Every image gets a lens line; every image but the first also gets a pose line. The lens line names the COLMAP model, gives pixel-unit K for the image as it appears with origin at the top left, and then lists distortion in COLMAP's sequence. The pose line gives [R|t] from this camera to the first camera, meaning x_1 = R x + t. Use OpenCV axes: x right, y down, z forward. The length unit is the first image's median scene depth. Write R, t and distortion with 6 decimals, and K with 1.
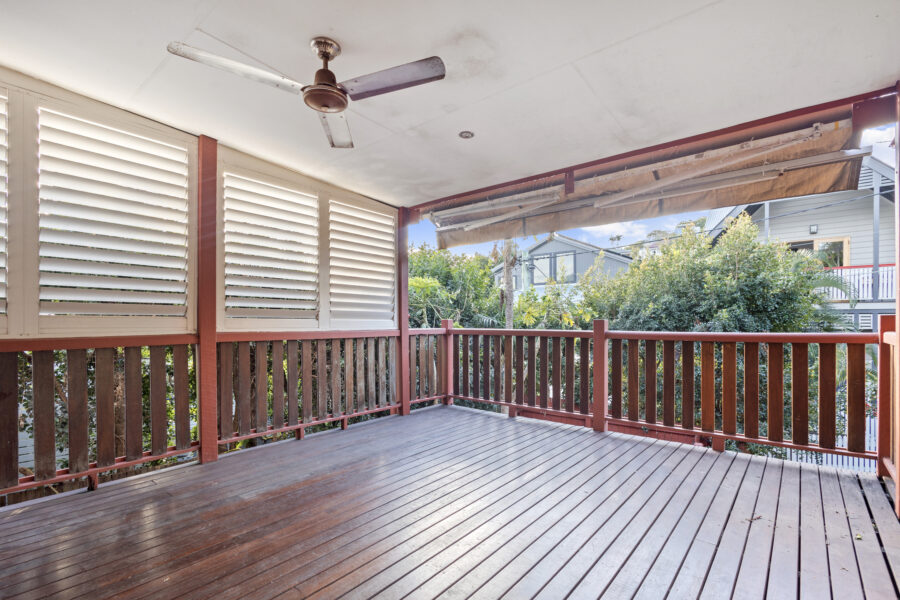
lens RADIAL K [[419.1, 0, 450.6], [0, 419.1, 324.4], [0, 0, 1]] dist [0.000675, 0.000112]
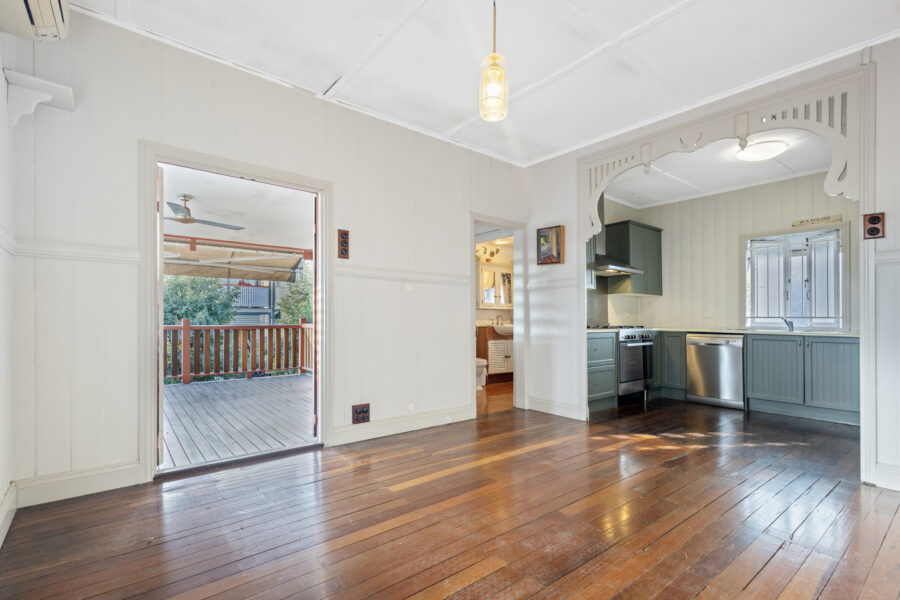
lens RADIAL K [[420.5, 0, 447.1], [0, 420.5, 315.5], [0, 0, 1]] dist [0.001799, 0.000157]
pose [[0.204597, 0.008561, 0.978809, -1.149085], [0.004937, 0.999940, -0.009778, -0.004700], [-0.978834, 0.006833, 0.204542, -0.414934]]
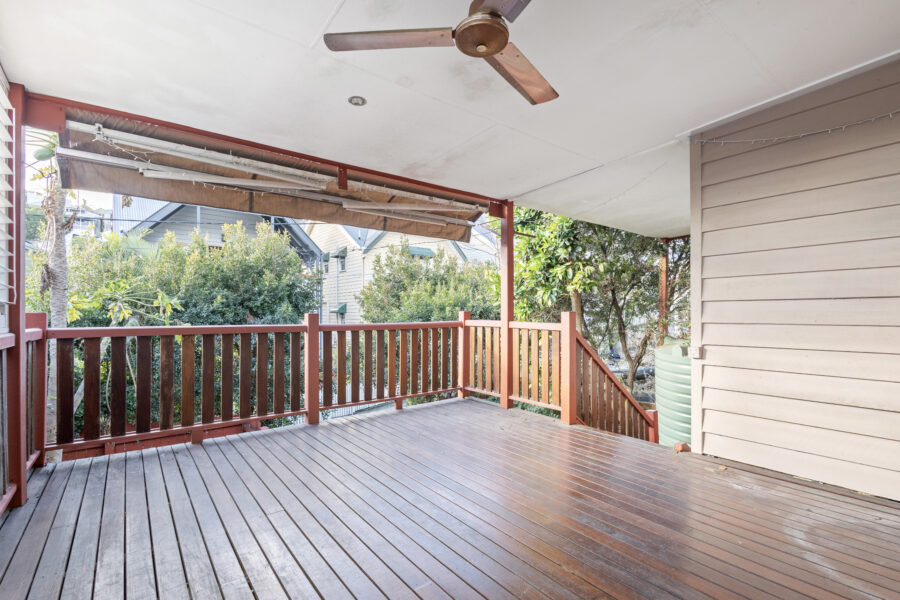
lens RADIAL K [[420.5, 0, 447.1], [0, 420.5, 315.5], [0, 0, 1]] dist [0.001799, 0.000157]
pose [[0.216204, -0.002898, 0.976344, -0.583973], [0.008728, 0.999961, 0.001035, -0.004894], [-0.976309, 0.008298, 0.216221, 0.475935]]
